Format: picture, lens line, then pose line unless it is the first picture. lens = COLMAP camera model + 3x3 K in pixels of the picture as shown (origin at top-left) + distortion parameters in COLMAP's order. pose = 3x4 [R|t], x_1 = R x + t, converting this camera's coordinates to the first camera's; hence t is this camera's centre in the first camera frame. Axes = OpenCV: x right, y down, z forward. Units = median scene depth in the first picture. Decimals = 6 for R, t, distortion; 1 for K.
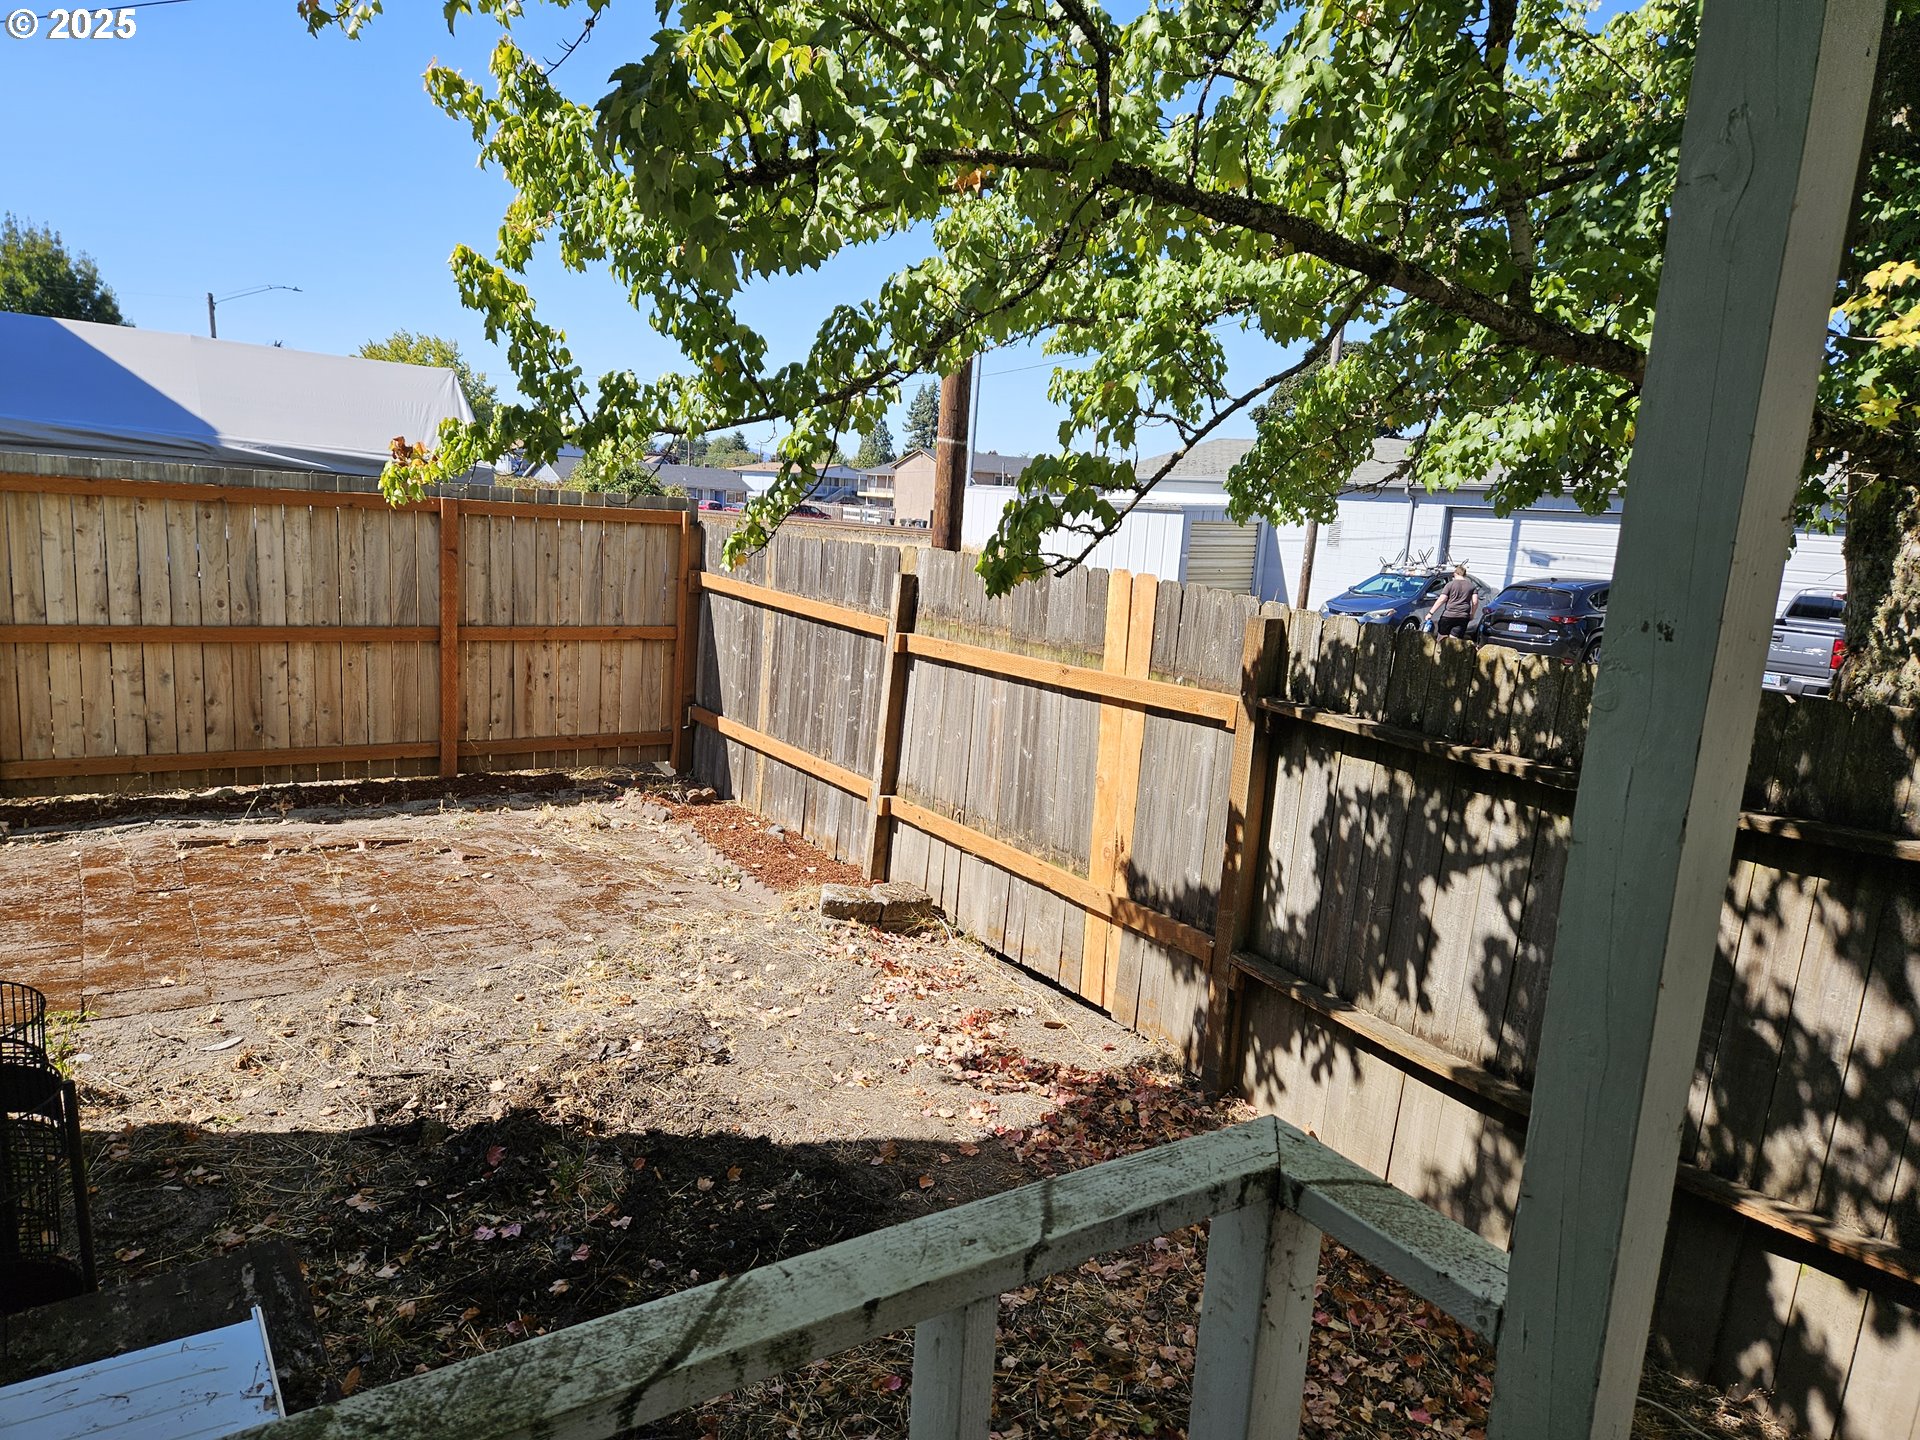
lens RADIAL K [[1279.2, 0, 956.7], [0, 1279.2, 736.9], [0, 0, 1]] dist [0.091112, -0.084238]
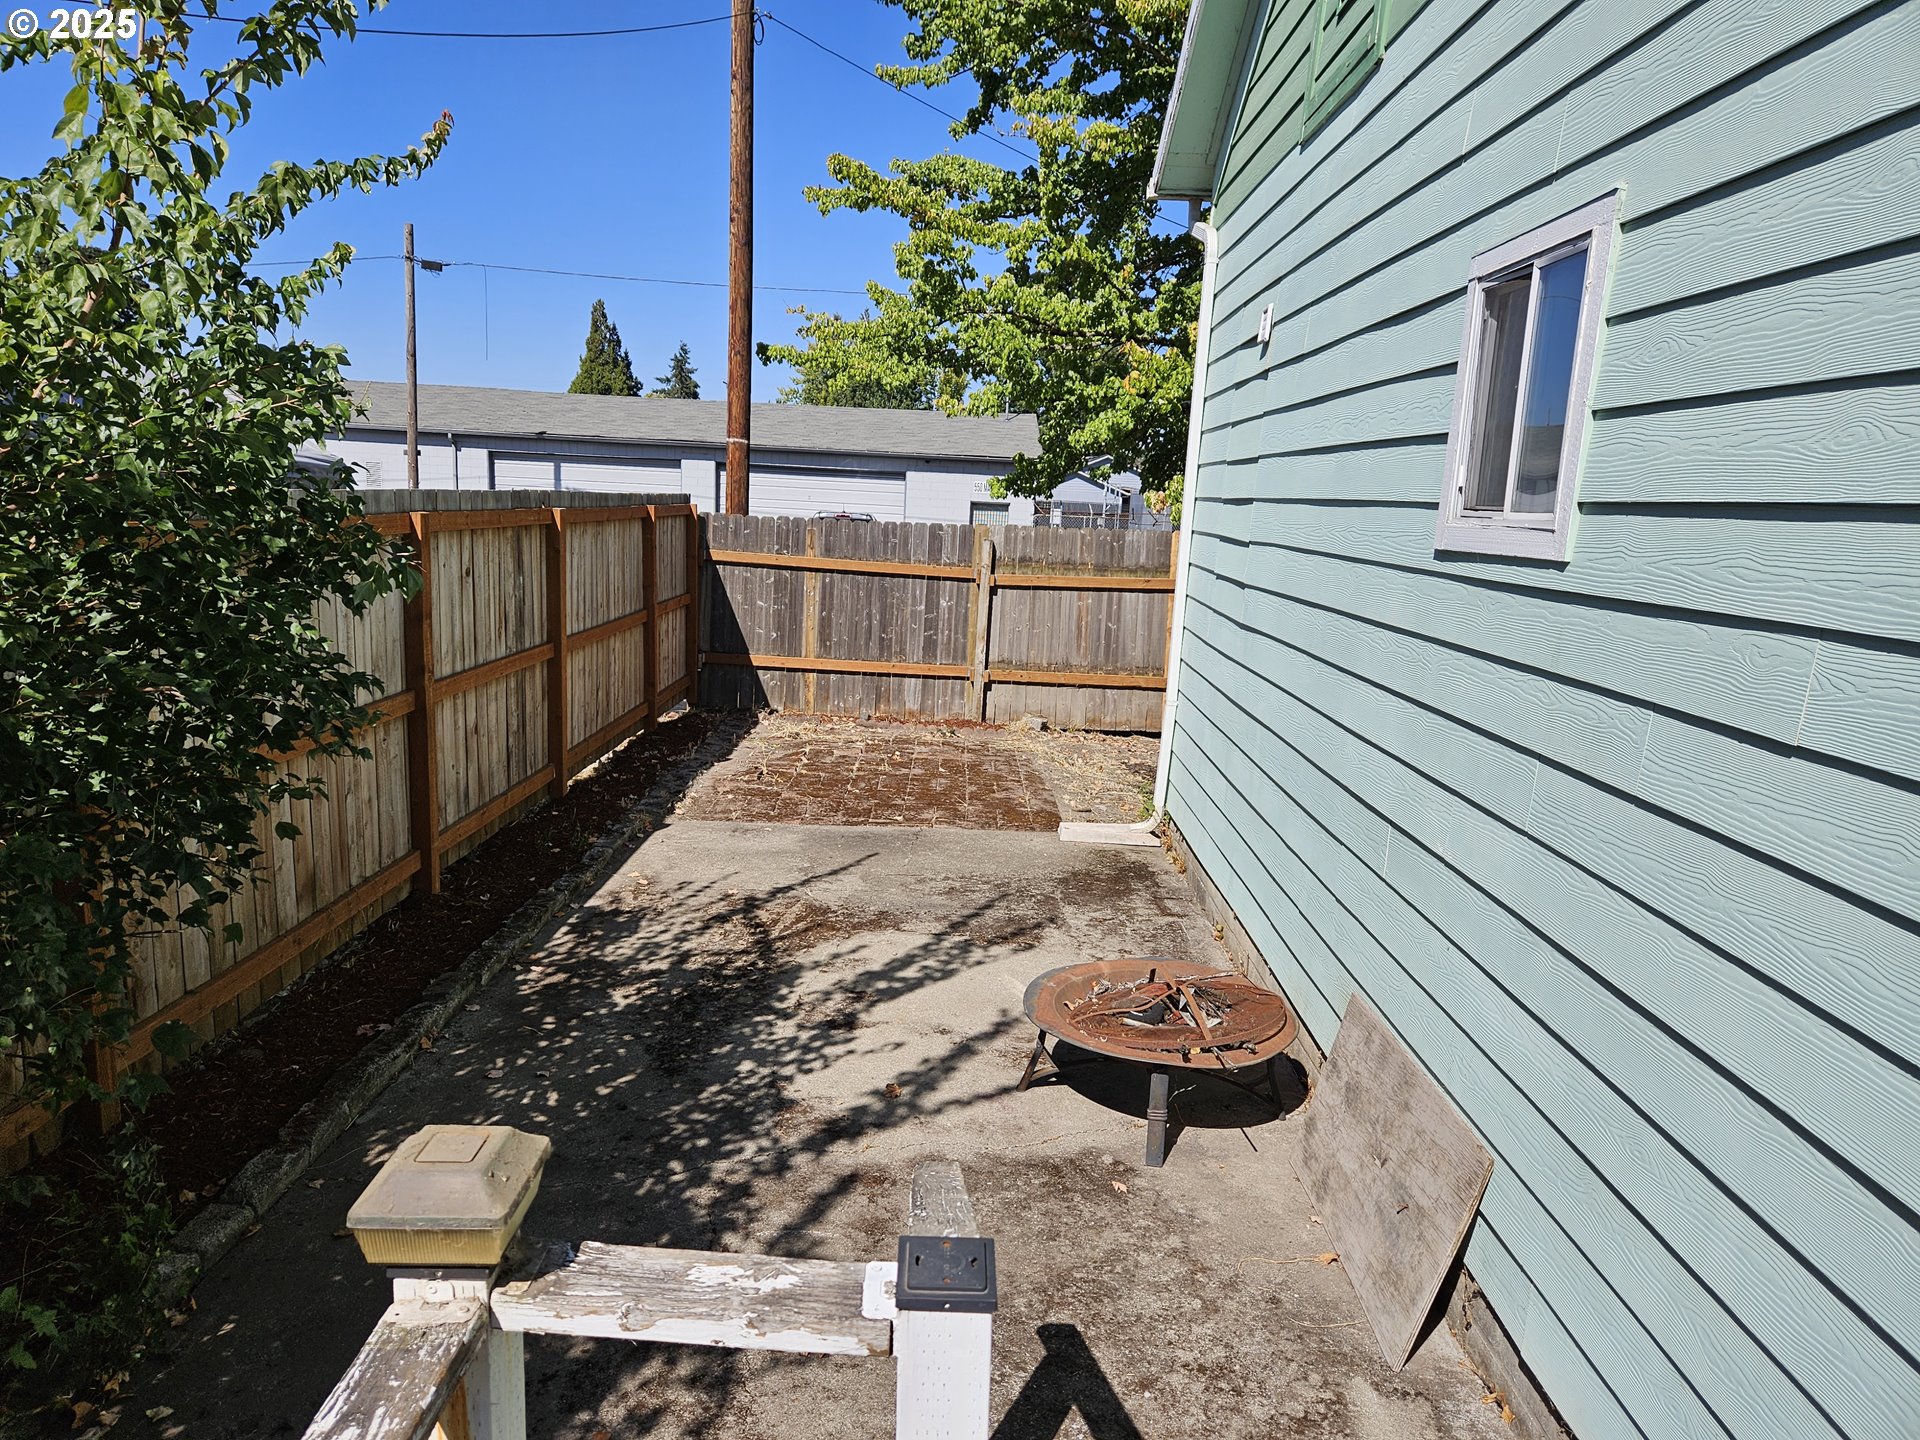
lens RADIAL K [[1279.2, 0, 956.7], [0, 1279.2, 736.9], [0, 0, 1]] dist [0.091112, -0.084238]
pose [[0.557046, -0.192613, 0.807836, -1.502035], [0.142986, 0.980450, 0.135174, -0.106172], [-0.818080, 0.040211, 0.573697, 0.063120]]
